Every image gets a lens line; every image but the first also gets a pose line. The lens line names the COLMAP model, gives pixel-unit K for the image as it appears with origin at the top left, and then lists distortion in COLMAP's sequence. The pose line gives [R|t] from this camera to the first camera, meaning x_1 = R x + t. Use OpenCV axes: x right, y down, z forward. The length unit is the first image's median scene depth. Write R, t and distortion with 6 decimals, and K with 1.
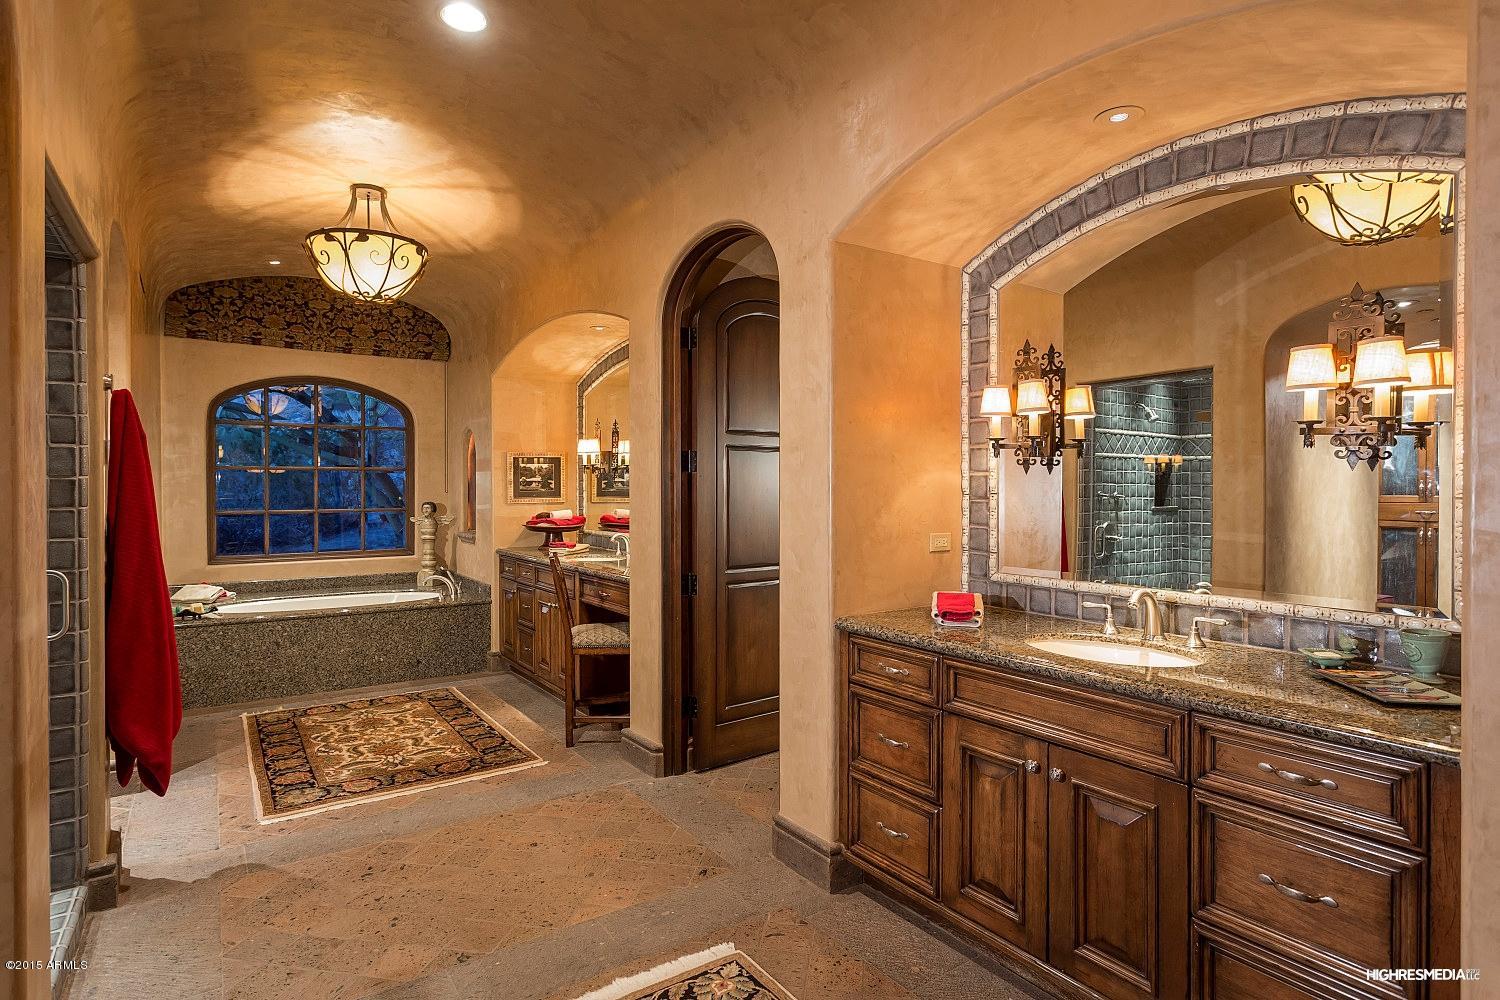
lens RADIAL K [[814.9, 0, 744.3], [0, 814.9, 495.2], [0, 0, 1]] dist [-0.001882, 0.000141]
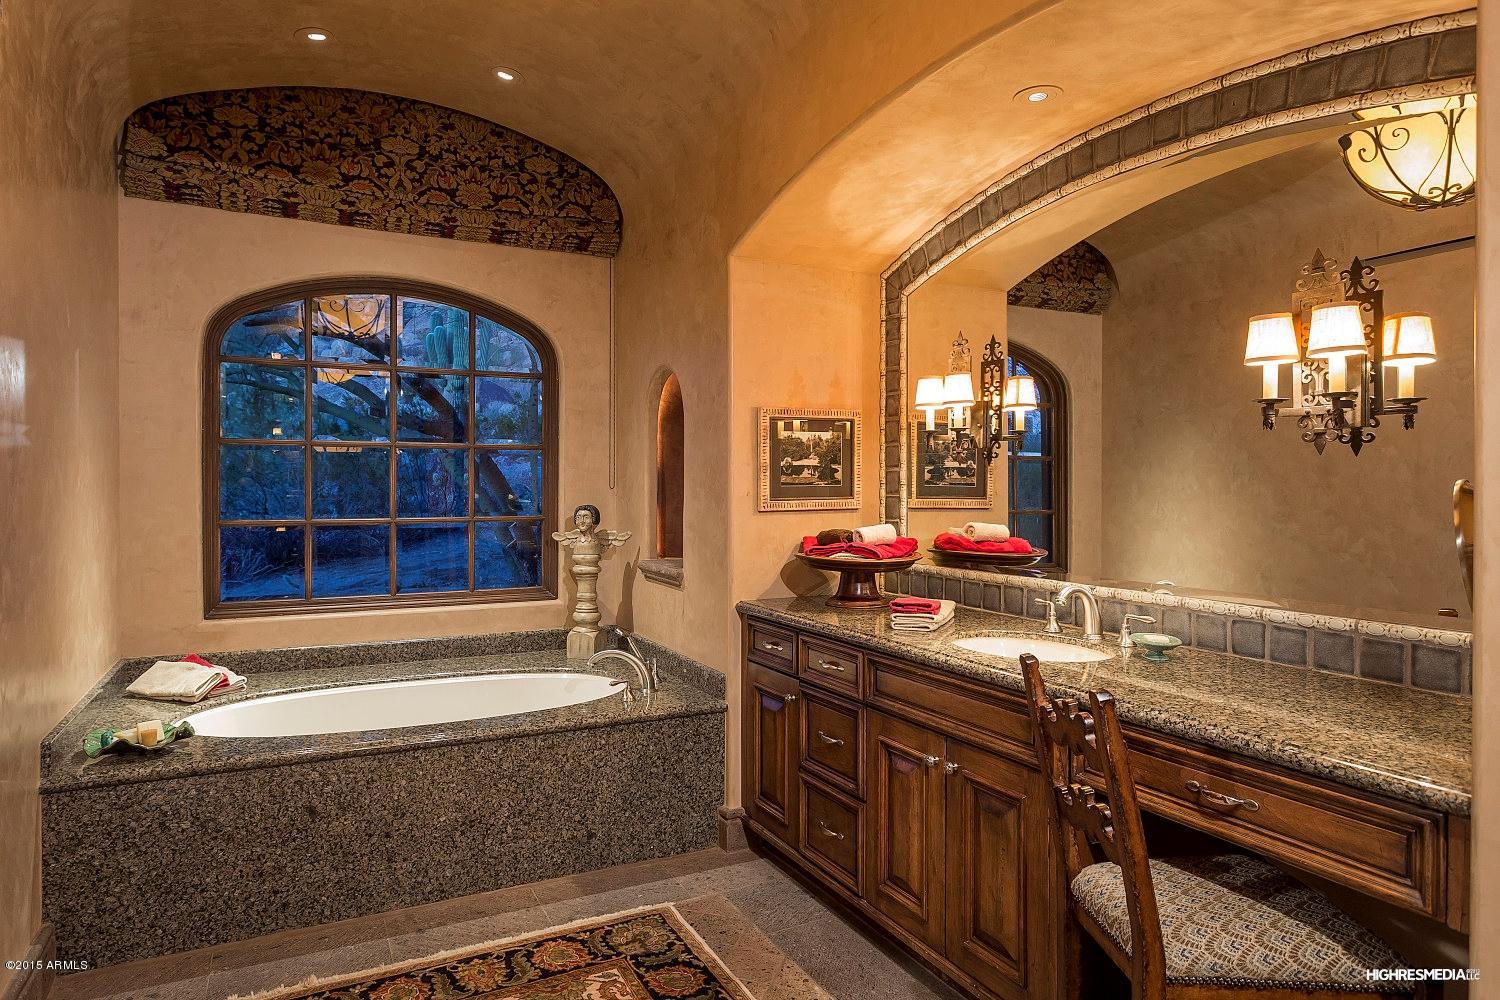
lens RADIAL K [[911.1, 0, 755.0], [0, 911.1, 496.0], [0, 0, 1]] dist [-0.006920, -0.001333]
pose [[0.994176, 0.004674, -0.107665, -0.226006], [-0.004479, 0.999988, 0.002058, 0.000068], [0.107674, -0.001564, 0.994185, 0.434201]]
